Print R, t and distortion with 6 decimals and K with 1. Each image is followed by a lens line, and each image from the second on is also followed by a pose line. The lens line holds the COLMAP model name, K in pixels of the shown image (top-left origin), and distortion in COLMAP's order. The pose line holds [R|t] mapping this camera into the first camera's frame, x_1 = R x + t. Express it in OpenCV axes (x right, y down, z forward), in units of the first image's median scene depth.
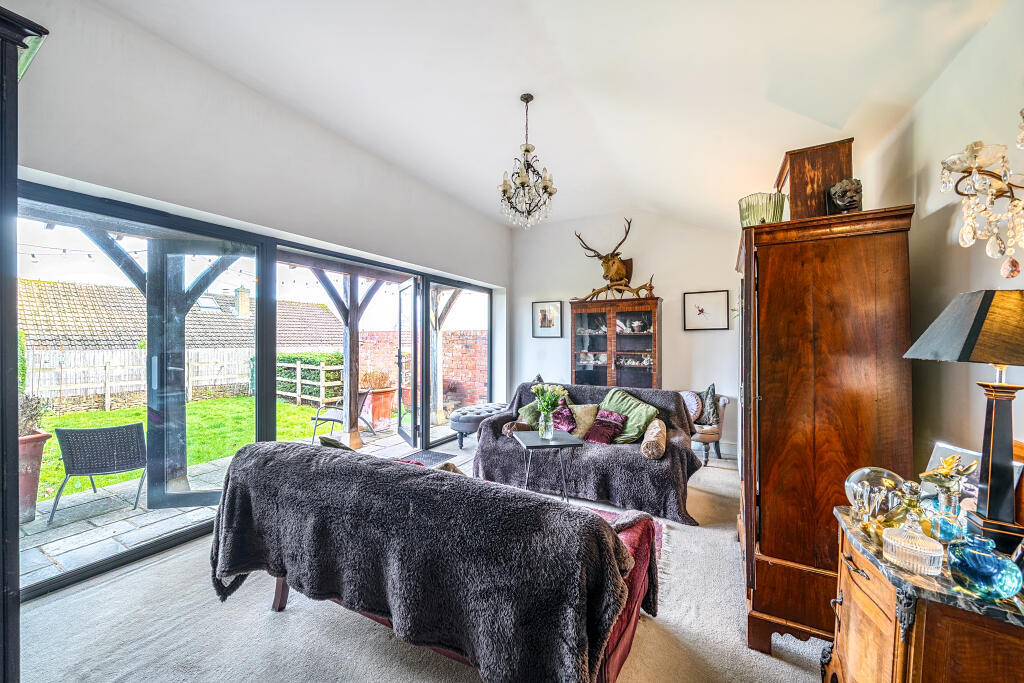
lens RADIAL K [[369.0, 0, 511.8], [0, 369.0, 339.8], [0, 0, 1]] dist [-0.003073, 0.000030]
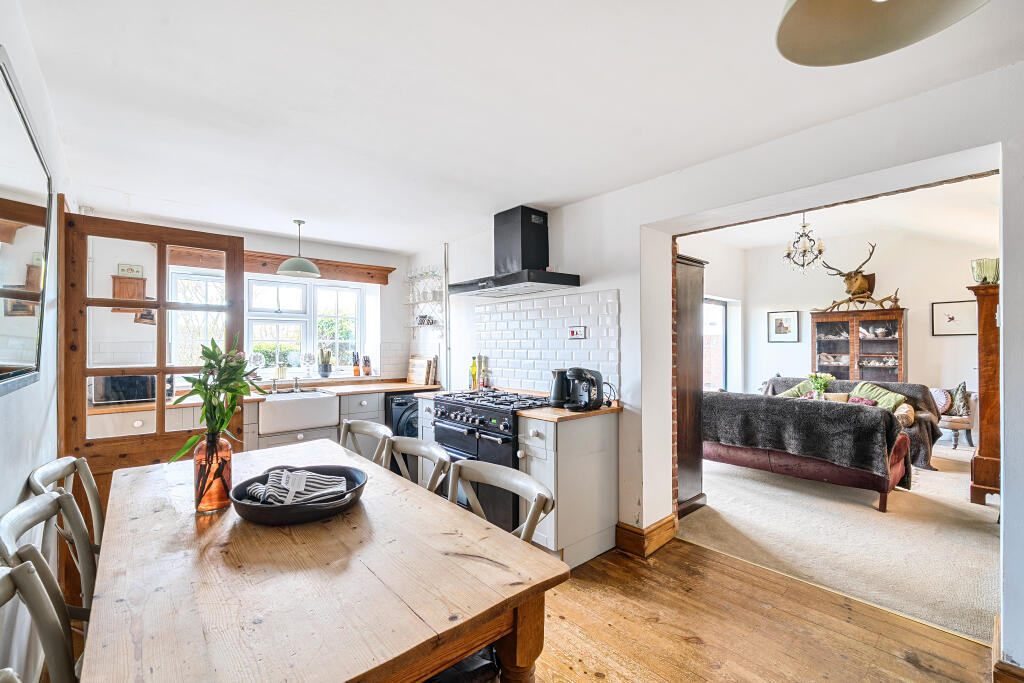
lens RADIAL K [[430.8, 0, 509.2], [0, 430.8, 344.9], [0, 0, 1]] dist [0.002603, 0.000792]
pose [[0.940662, -0.002282, -0.339338, -0.306834], [0.003268, 0.999992, 0.002335, -0.004681], [0.339330, -0.003306, 0.940662, -0.693774]]
